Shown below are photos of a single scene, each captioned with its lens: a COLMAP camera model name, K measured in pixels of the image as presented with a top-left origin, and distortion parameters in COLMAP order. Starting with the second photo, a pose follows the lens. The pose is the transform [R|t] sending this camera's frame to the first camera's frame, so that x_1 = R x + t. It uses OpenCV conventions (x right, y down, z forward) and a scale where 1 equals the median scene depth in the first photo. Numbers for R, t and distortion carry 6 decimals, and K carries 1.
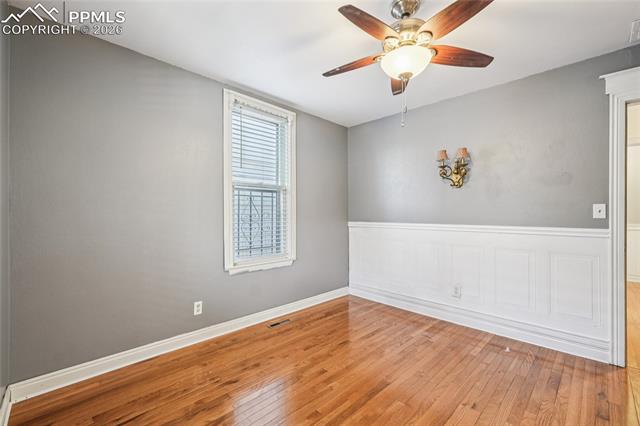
lens RADIAL K [[275.2, 0, 321.0], [0, 275.2, 209.0], [0, 0, 1]] dist [-0.004974, 0.002841]
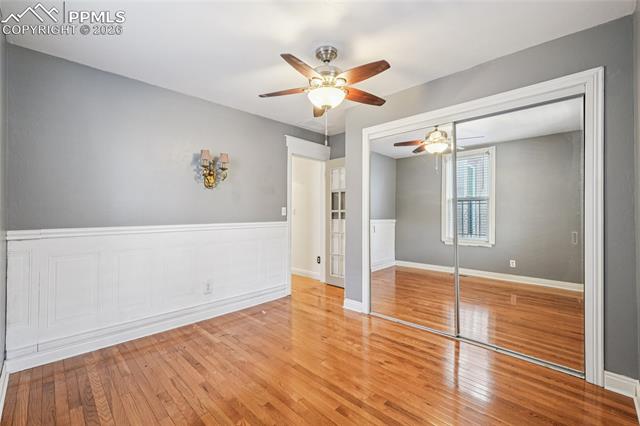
lens RADIAL K [[275.2, 0, 323.4], [0, 275.2, 214.3], [0, 0, 1]] dist [-0.004974, 0.002841]
pose [[-0.025197, -0.009455, 0.999638, -0.609427], [-0.014727, 0.999850, 0.009086, 0.005264], [-0.999574, -0.014493, -0.025333, 0.647897]]
